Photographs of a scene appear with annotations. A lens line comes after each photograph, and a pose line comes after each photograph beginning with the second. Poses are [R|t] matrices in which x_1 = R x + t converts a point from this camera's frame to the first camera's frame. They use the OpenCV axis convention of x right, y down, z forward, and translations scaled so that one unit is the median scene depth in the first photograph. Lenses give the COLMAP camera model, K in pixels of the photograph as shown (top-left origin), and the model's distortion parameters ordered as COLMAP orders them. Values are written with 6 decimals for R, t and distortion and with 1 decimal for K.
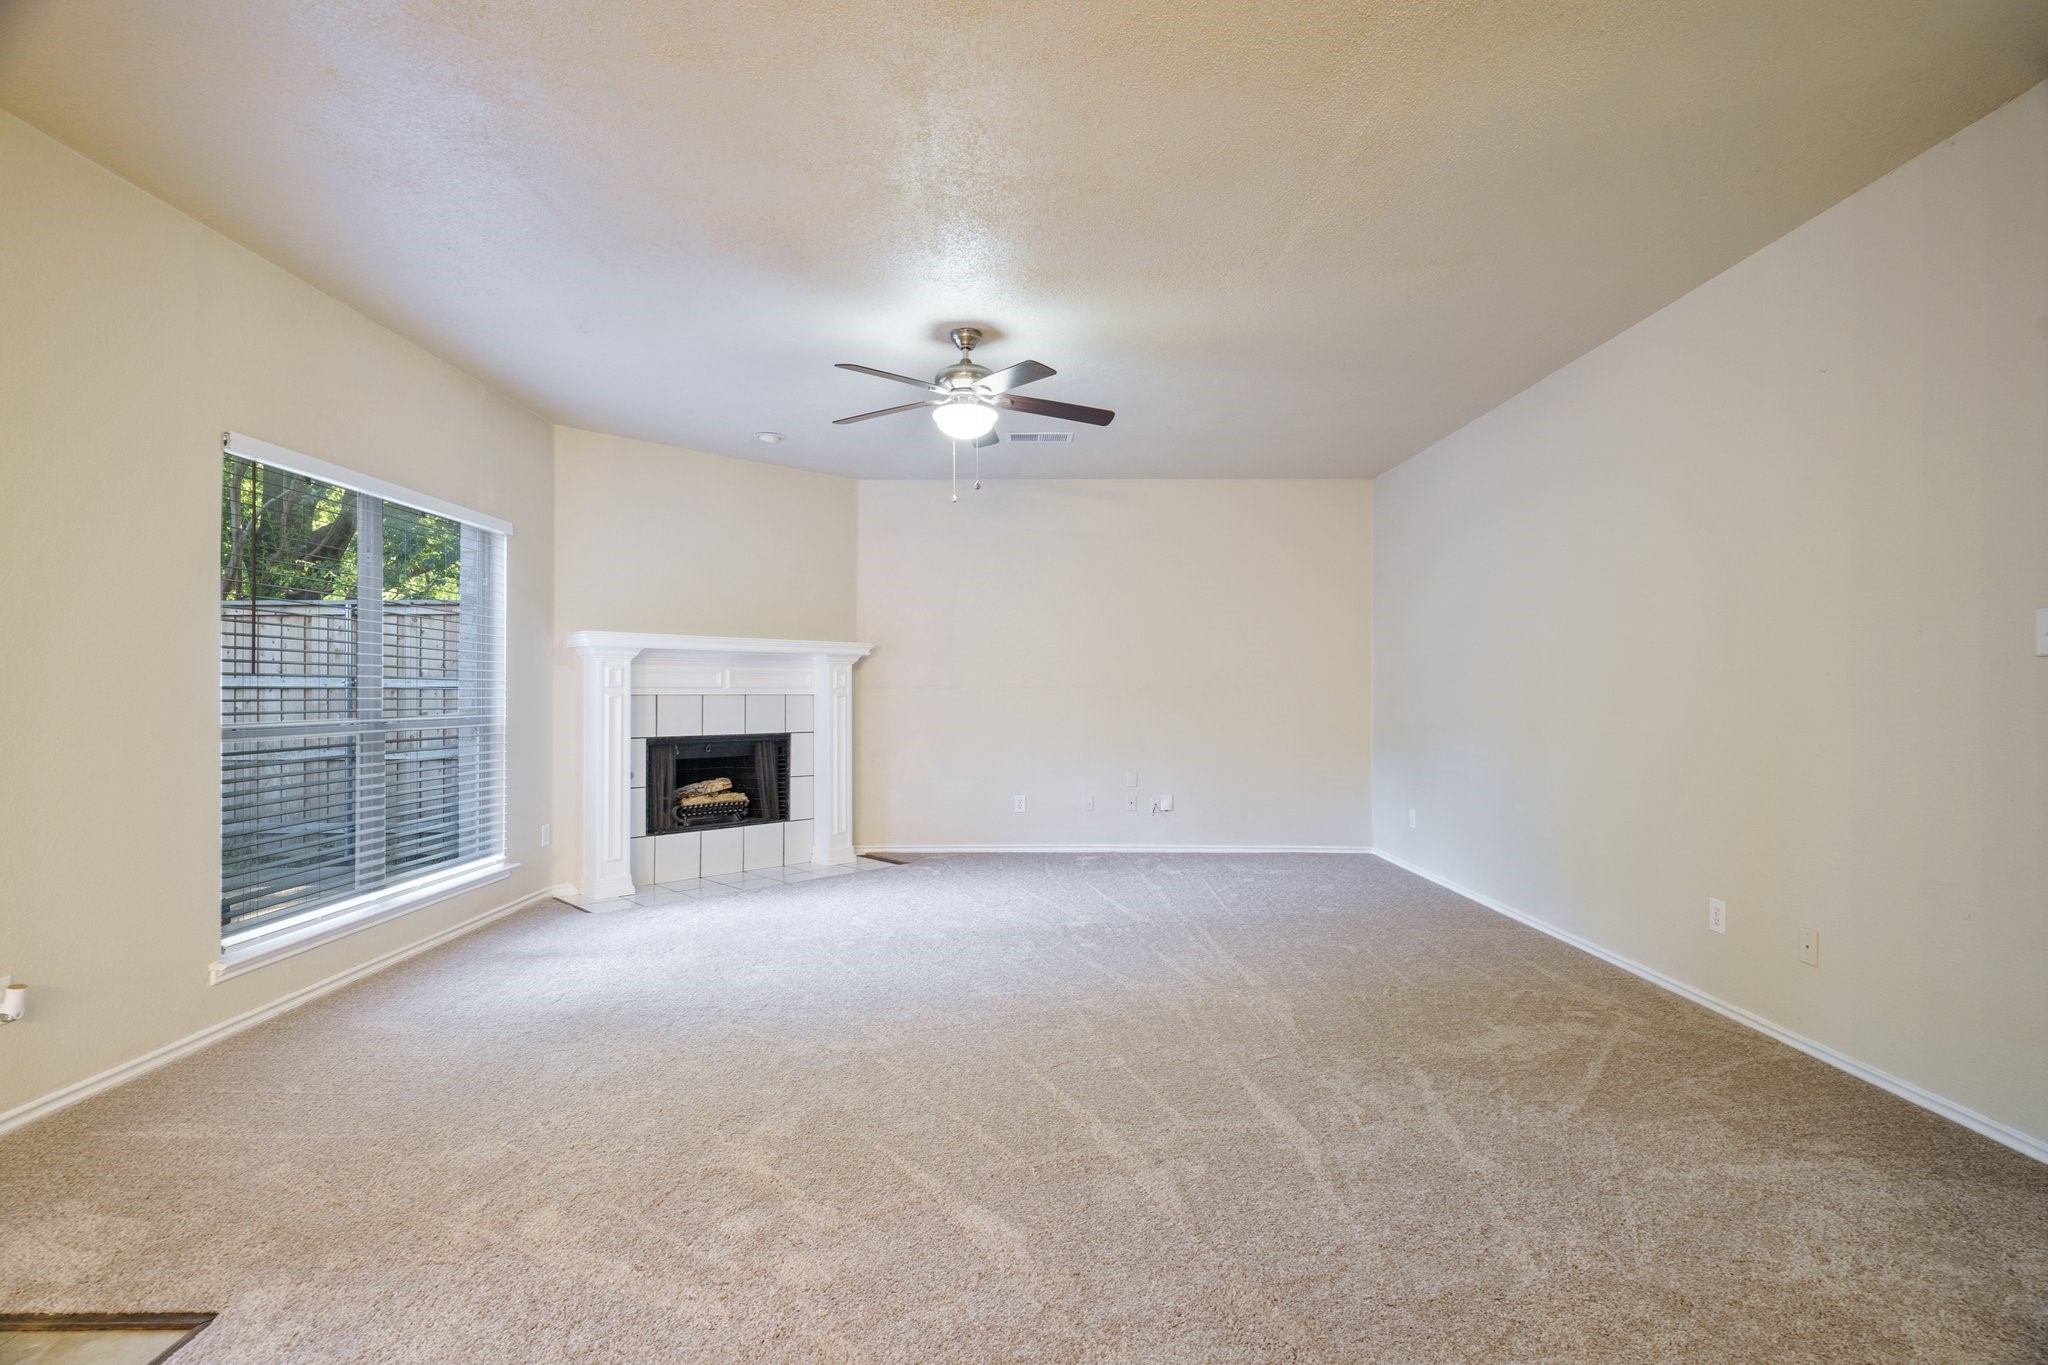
lens RADIAL K [[956.1, 0, 998.2], [0, 956.1, 683.0], [0, 0, 1]] dist [0.003082, 0.001086]
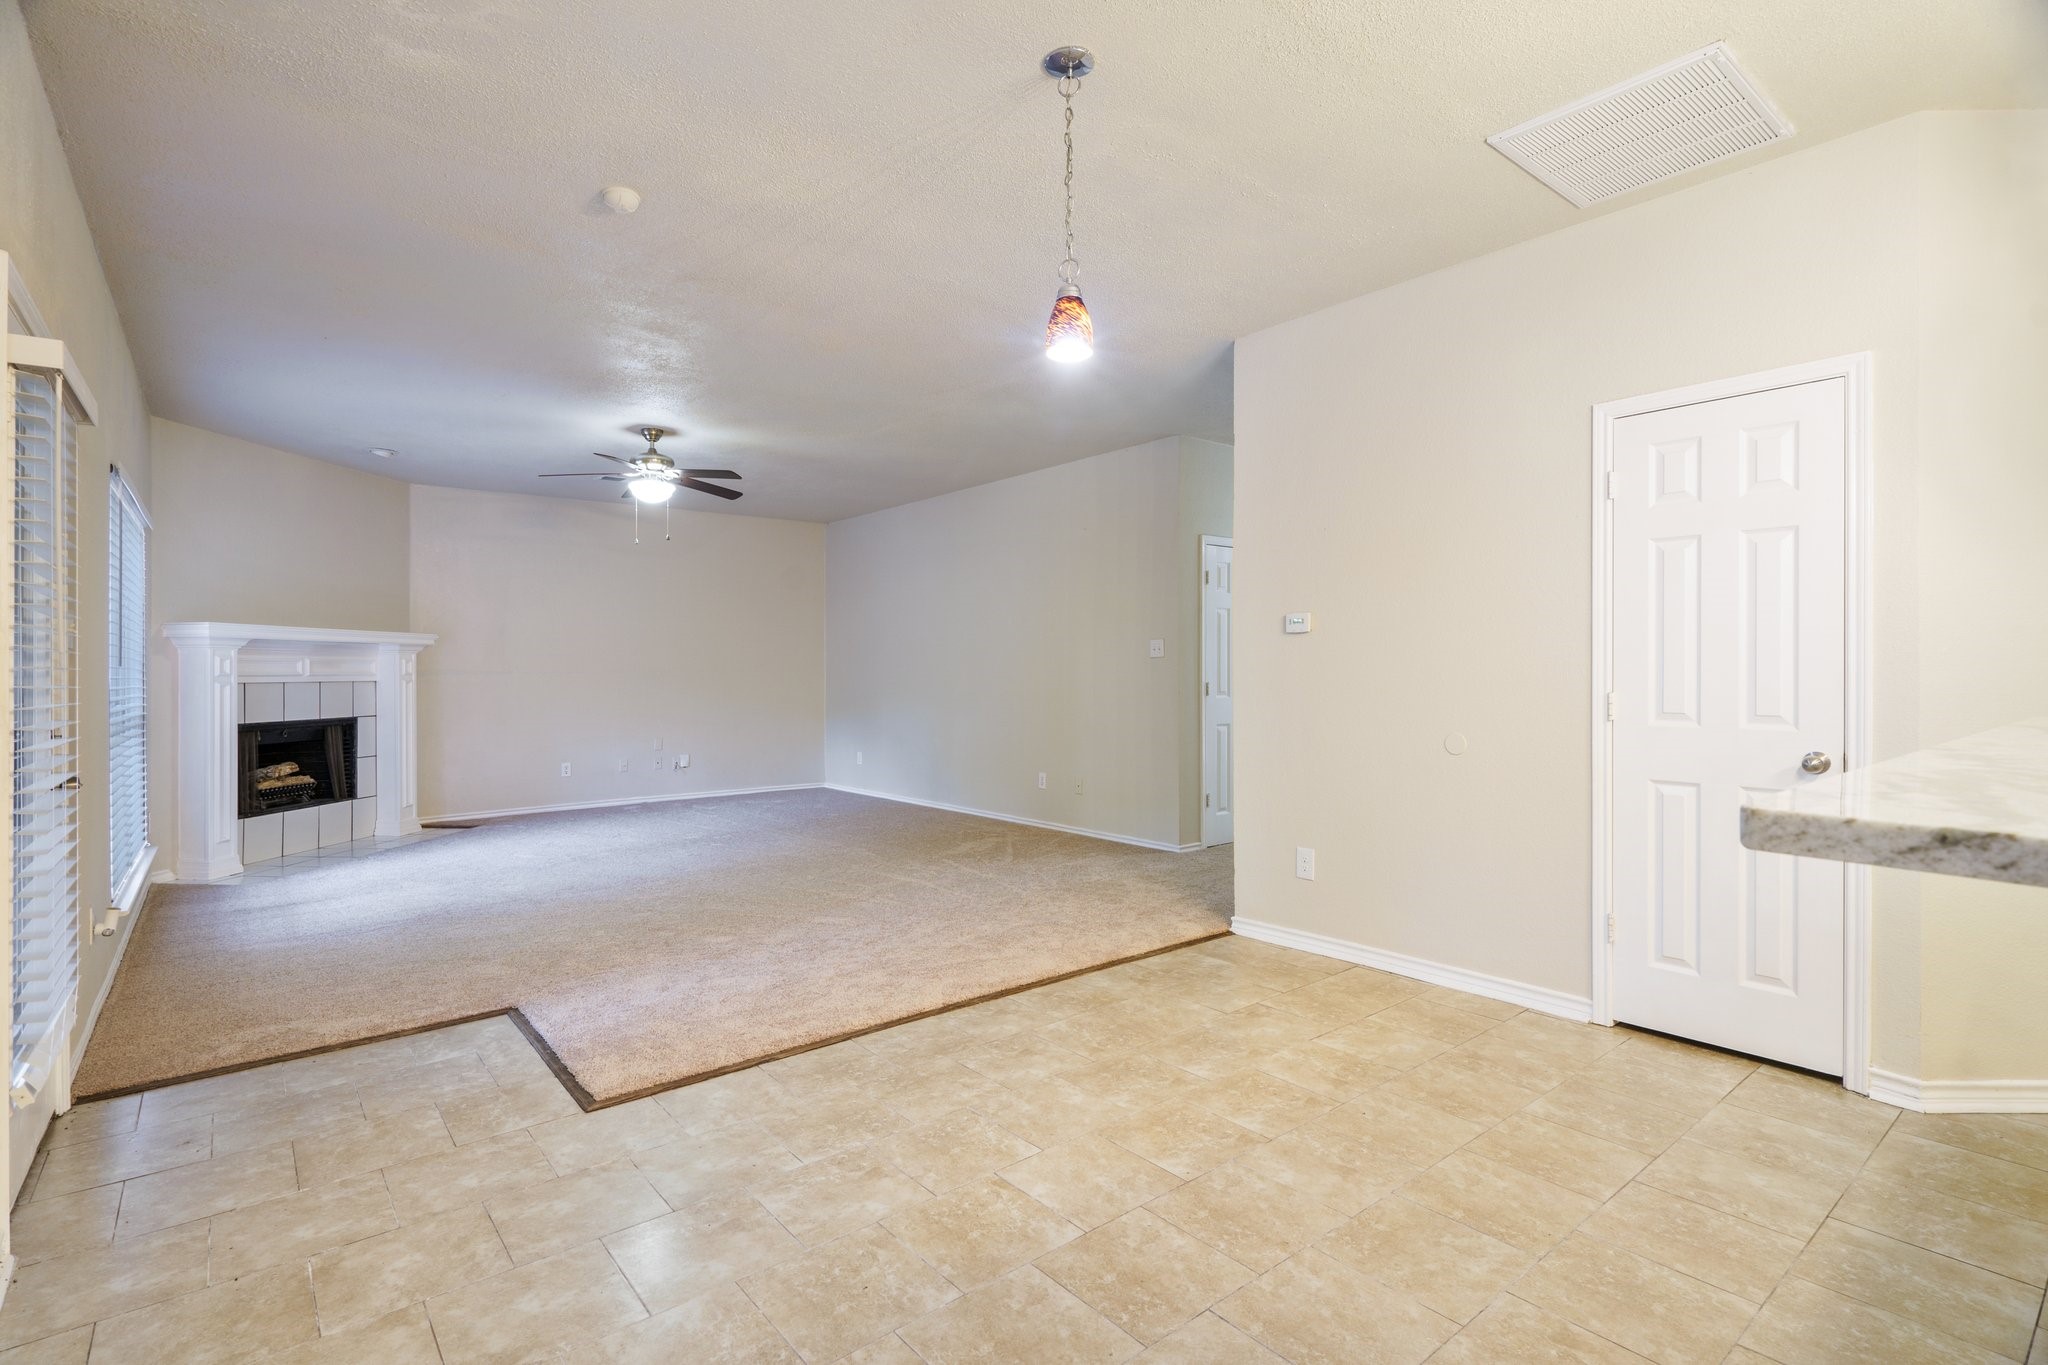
lens RADIAL K [[956.1, 0, 998.2], [0, 956.1, 683.0], [0, 0, 1]] dist [0.003082, 0.001086]
pose [[0.770258, -0.015234, 0.637550, -0.362981], [0.004252, 0.999815, 0.018753, -0.003119], [-0.637718, -0.011734, 0.770181, -0.300818]]
